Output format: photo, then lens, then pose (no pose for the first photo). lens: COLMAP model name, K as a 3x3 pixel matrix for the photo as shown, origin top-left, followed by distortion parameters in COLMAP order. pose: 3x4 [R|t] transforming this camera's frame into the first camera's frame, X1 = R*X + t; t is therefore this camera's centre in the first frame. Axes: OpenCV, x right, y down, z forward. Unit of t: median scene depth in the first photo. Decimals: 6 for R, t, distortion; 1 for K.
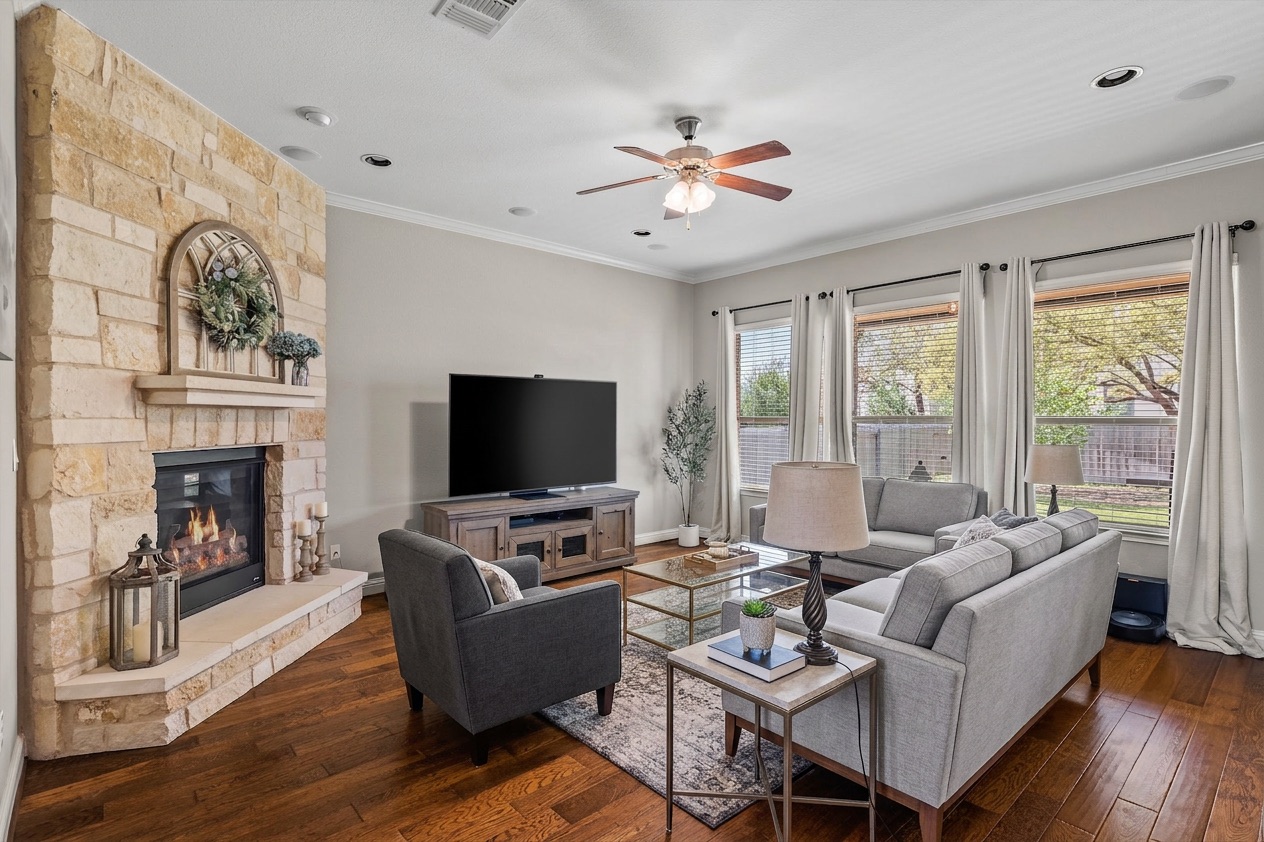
lens RADIAL K [[603.6, 0, 629.7], [0, 603.6, 418.0], [0, 0, 1]] dist [0.000914, 0.000520]
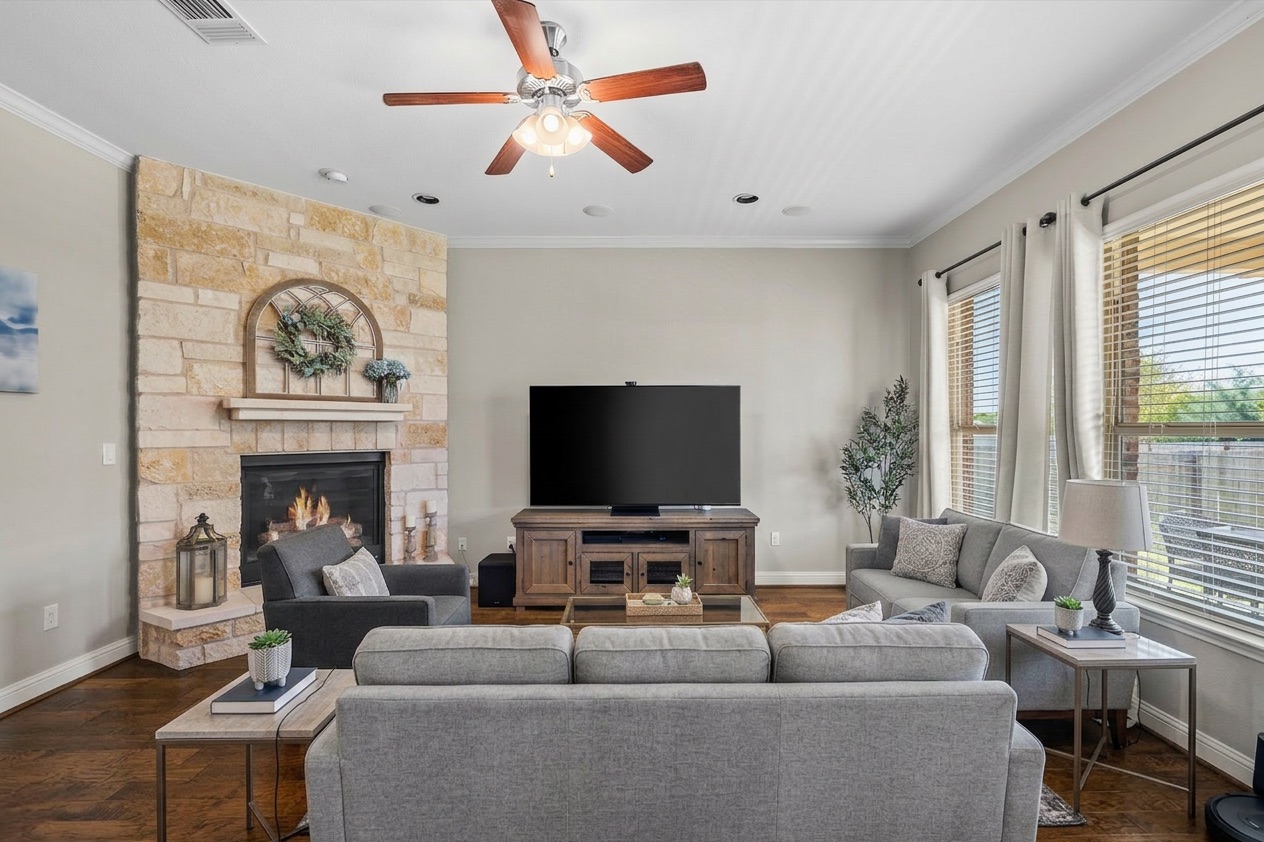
lens RADIAL K [[548.0, 0, 631.5], [0, 548.0, 427.8], [0, 0, 1]] dist [0.001443, -0.000462]
pose [[0.755767, -0.002766, -0.654834, 0.573007], [0.003392, 0.999994, -0.000309, -0.000953], [0.654831, -0.001988, 0.755772, 0.516421]]
